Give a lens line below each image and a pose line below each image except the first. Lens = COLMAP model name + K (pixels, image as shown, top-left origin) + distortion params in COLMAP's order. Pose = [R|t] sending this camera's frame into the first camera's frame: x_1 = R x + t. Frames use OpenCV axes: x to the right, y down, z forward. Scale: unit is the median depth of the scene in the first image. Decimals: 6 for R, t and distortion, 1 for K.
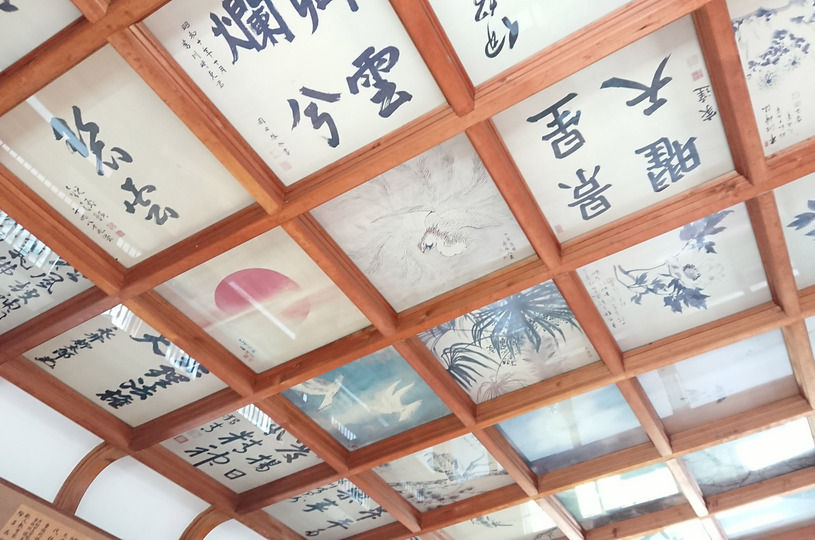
lens RADIAL K [[655.7, 0, 407.6], [0, 655.7, 259.2], [0, 0, 1]] dist [0.212797, -0.371619]
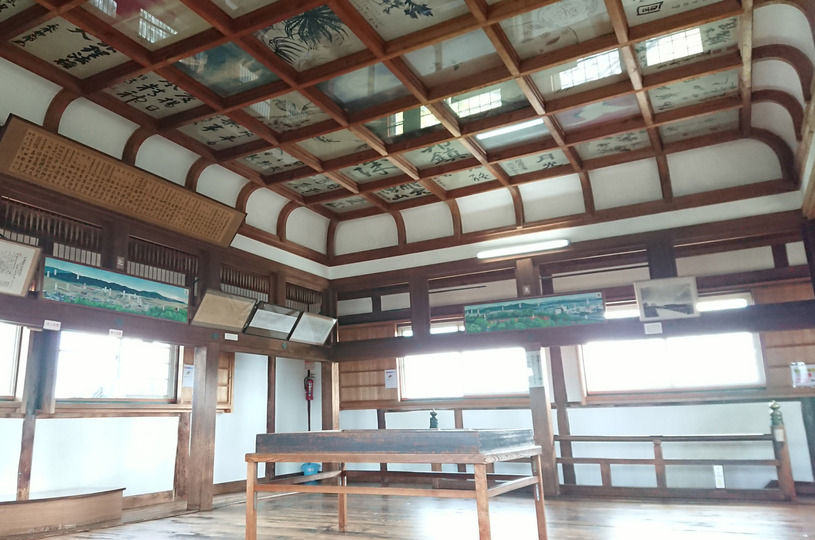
lens RADIAL K [[655.7, 0, 407.6], [0, 655.7, 259.2], [0, 0, 1]] dist [0.212797, -0.371619]
pose [[0.997726, -0.000197, 0.067405, 0.264252], [-0.035916, 0.844659, 0.534098, -0.279566], [-0.057039, -0.535304, 0.842731, -0.636012]]
